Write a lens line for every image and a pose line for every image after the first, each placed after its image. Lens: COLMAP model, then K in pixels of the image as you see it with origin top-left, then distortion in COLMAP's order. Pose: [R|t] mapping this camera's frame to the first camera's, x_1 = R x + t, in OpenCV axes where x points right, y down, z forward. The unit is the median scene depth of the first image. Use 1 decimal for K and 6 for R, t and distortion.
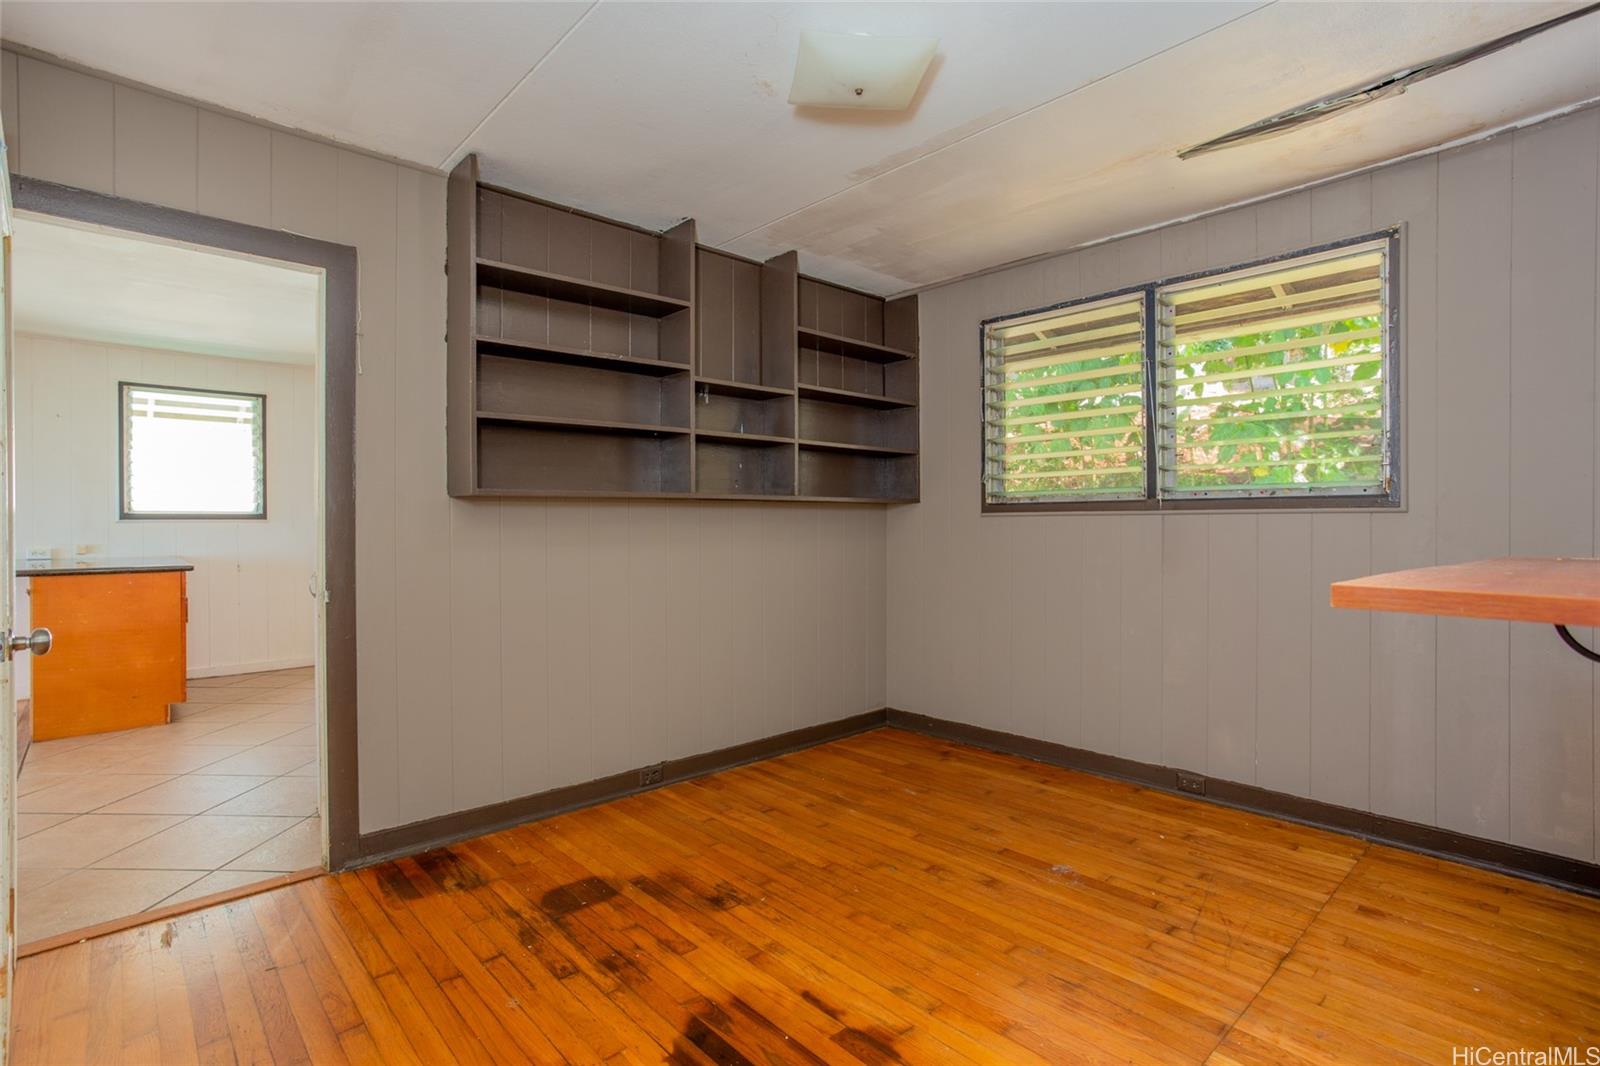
lens RADIAL K [[775.8, 0, 794.7], [0, 775.8, 533.7], [0, 0, 1]] dist [-0.018613, 0.001353]
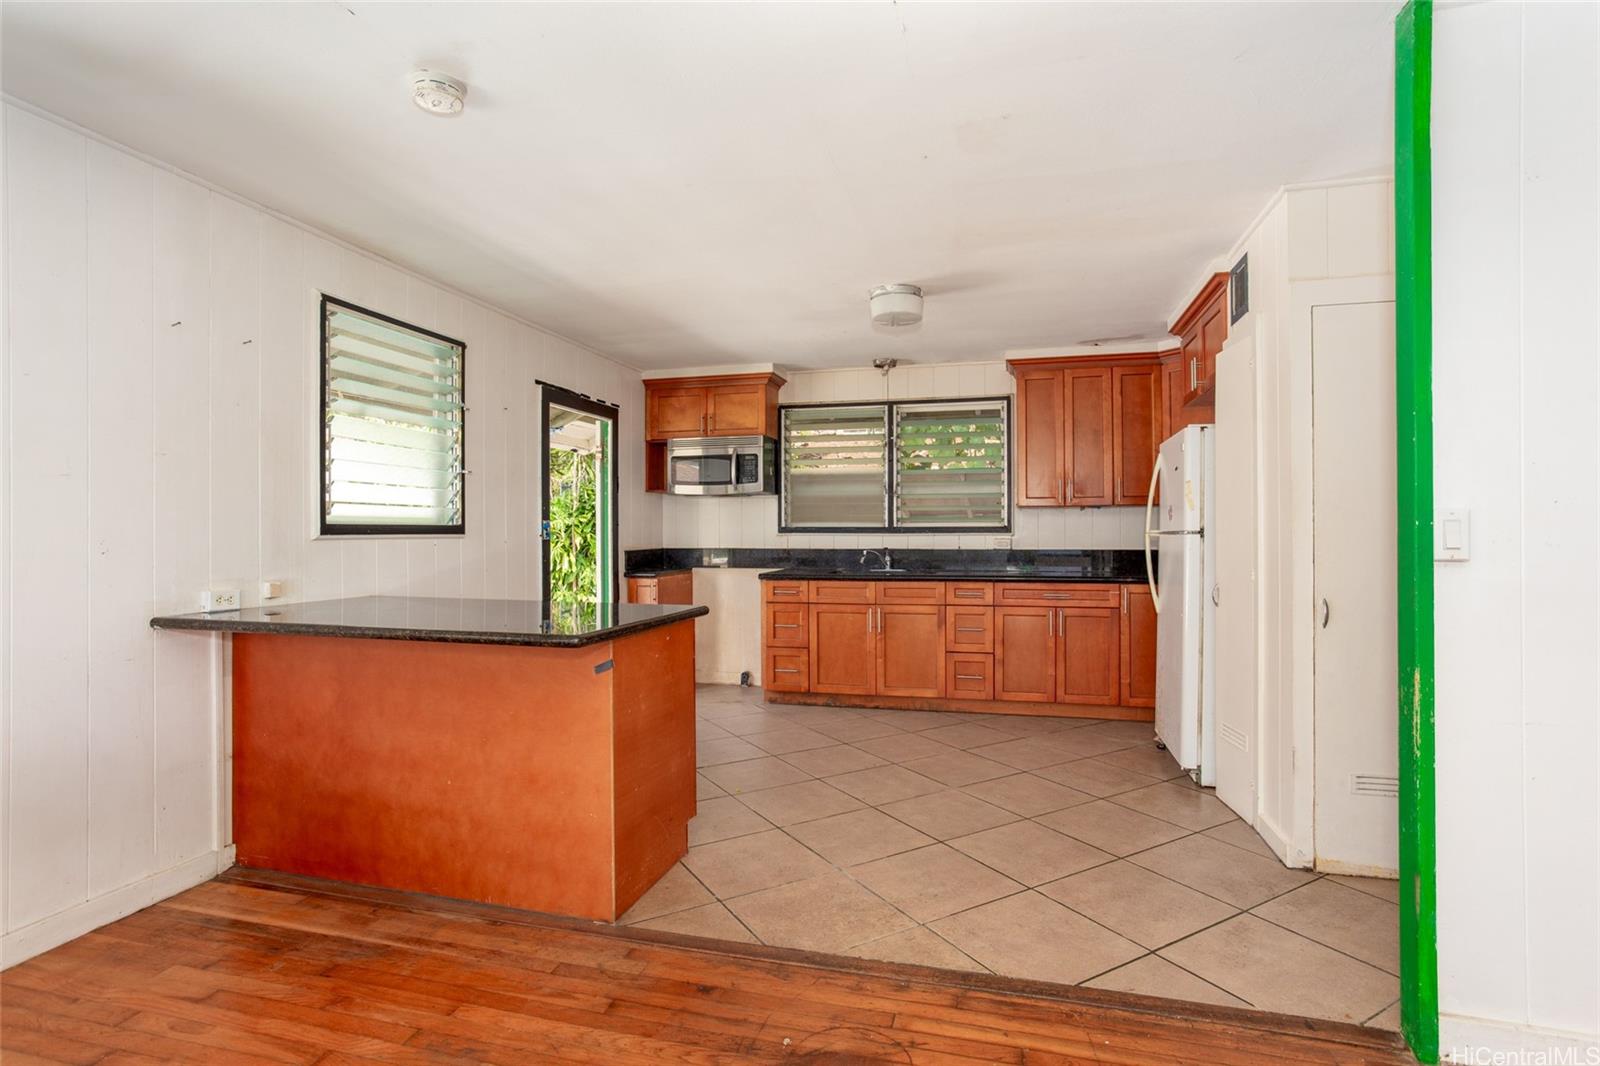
lens RADIAL K [[775.8, 0, 805.8], [0, 775.8, 525.6], [0, 0, 1]] dist [-0.018613, 0.001353]
pose [[0.842984, 0.005774, 0.537907, -0.884710], [0.004076, 0.999845, -0.017121, -0.014217], [-0.537922, 0.016625, 0.842830, 0.321916]]
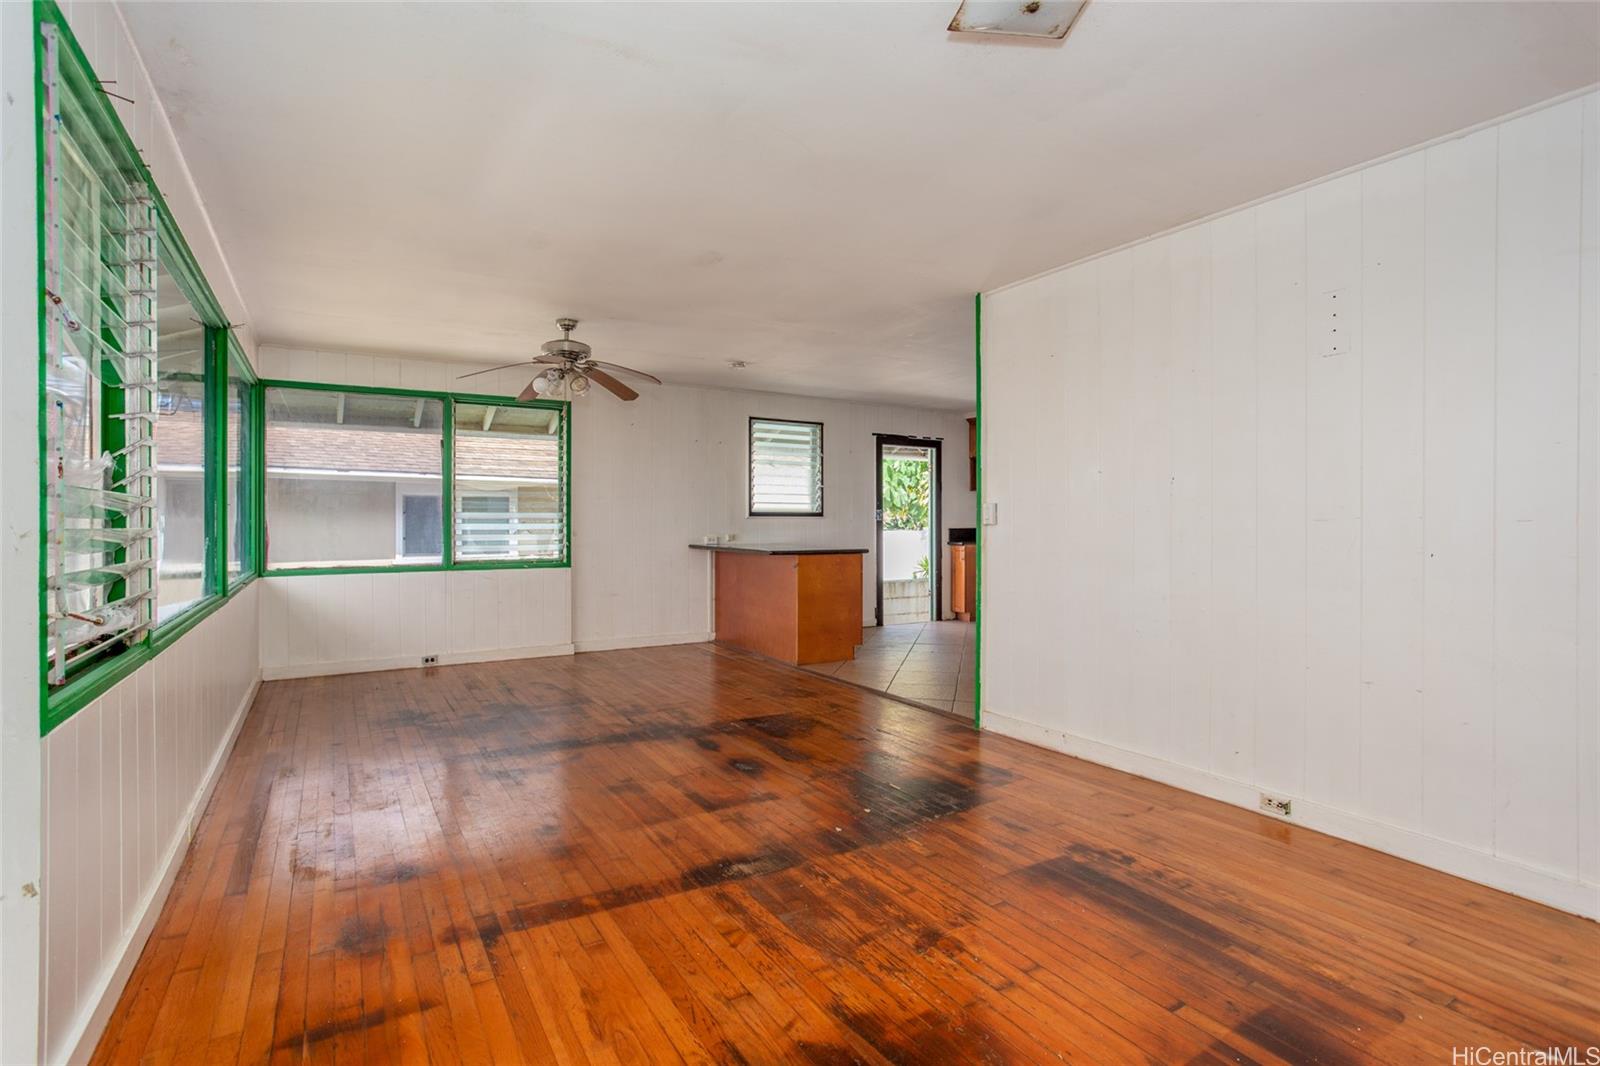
lens RADIAL K [[775.8, 0, 796.9], [0, 775.8, 525.1], [0, 0, 1]] dist [-0.018613, 0.001353]
pose [[0.979805, 0.004800, -0.199900, -0.515279], [-0.006438, 0.999951, -0.007544, 0.007072], [0.199854, 0.008679, 0.979787, -0.357951]]
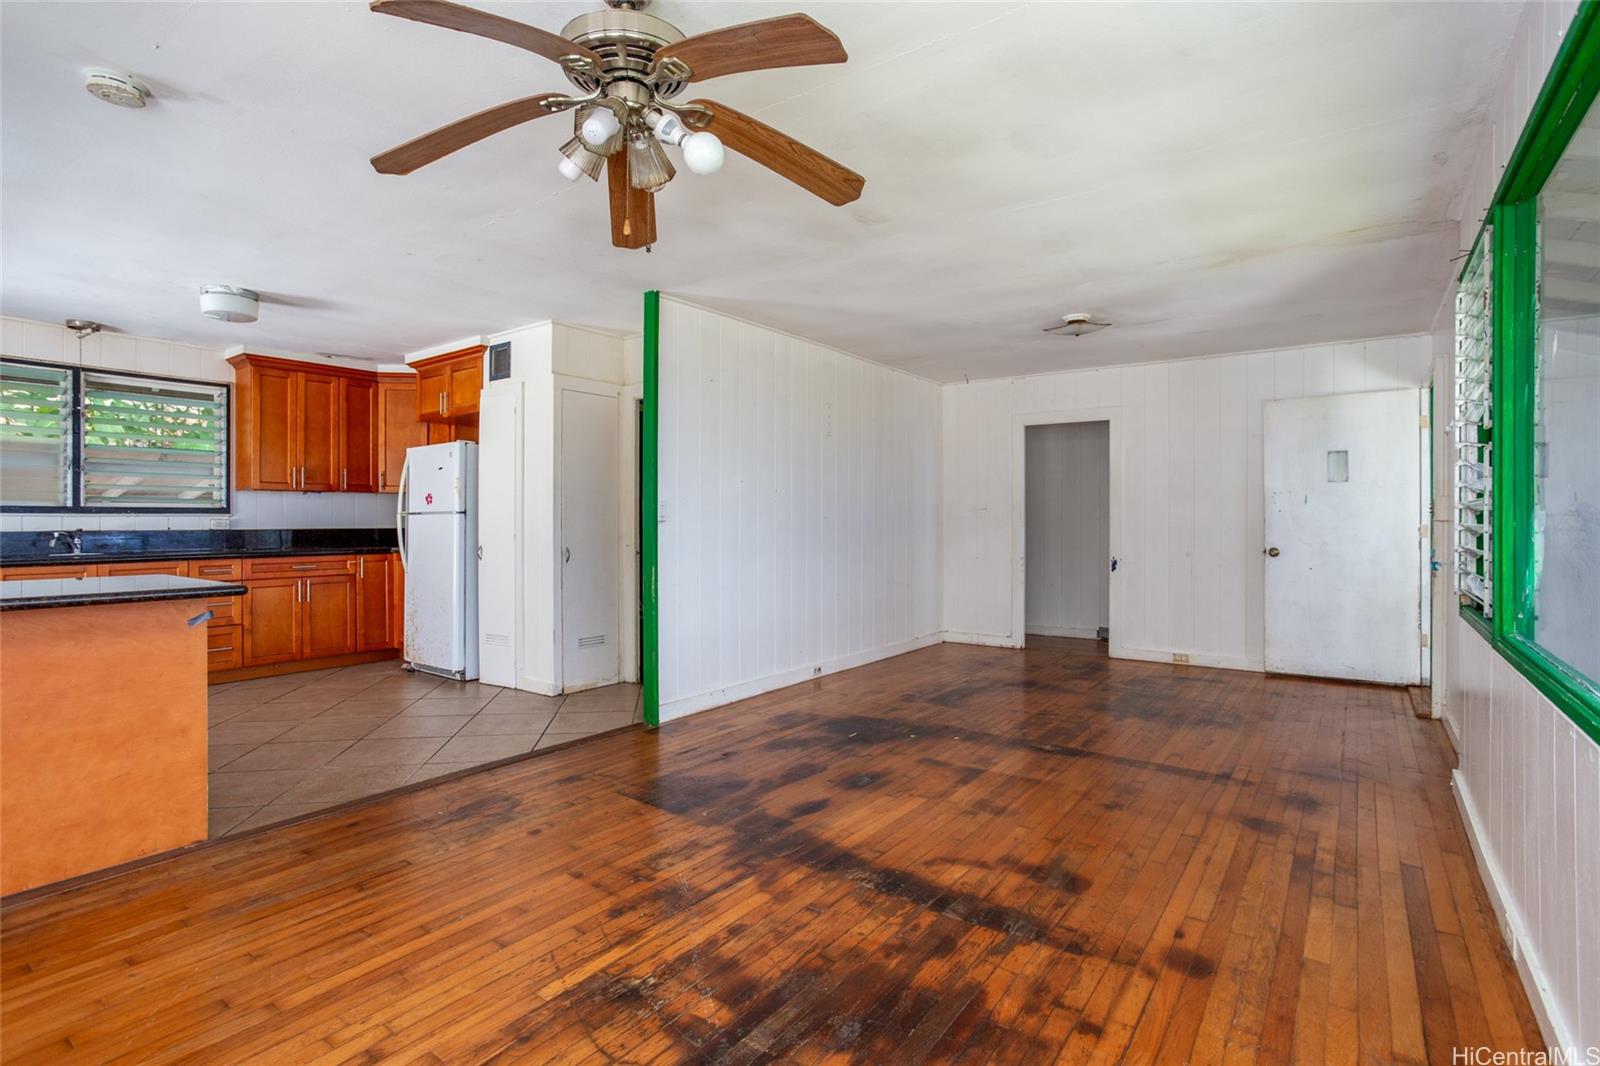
lens RADIAL K [[775.8, 0, 792.4], [0, 775.8, 528.1], [0, 0, 1]] dist [-0.018613, 0.001353]
pose [[-0.189627, -0.005110, 0.981843, -1.305181], [0.010720, 0.999916, 0.007275, -0.000926], [-0.981798, 0.011904, -0.189556, 0.468538]]
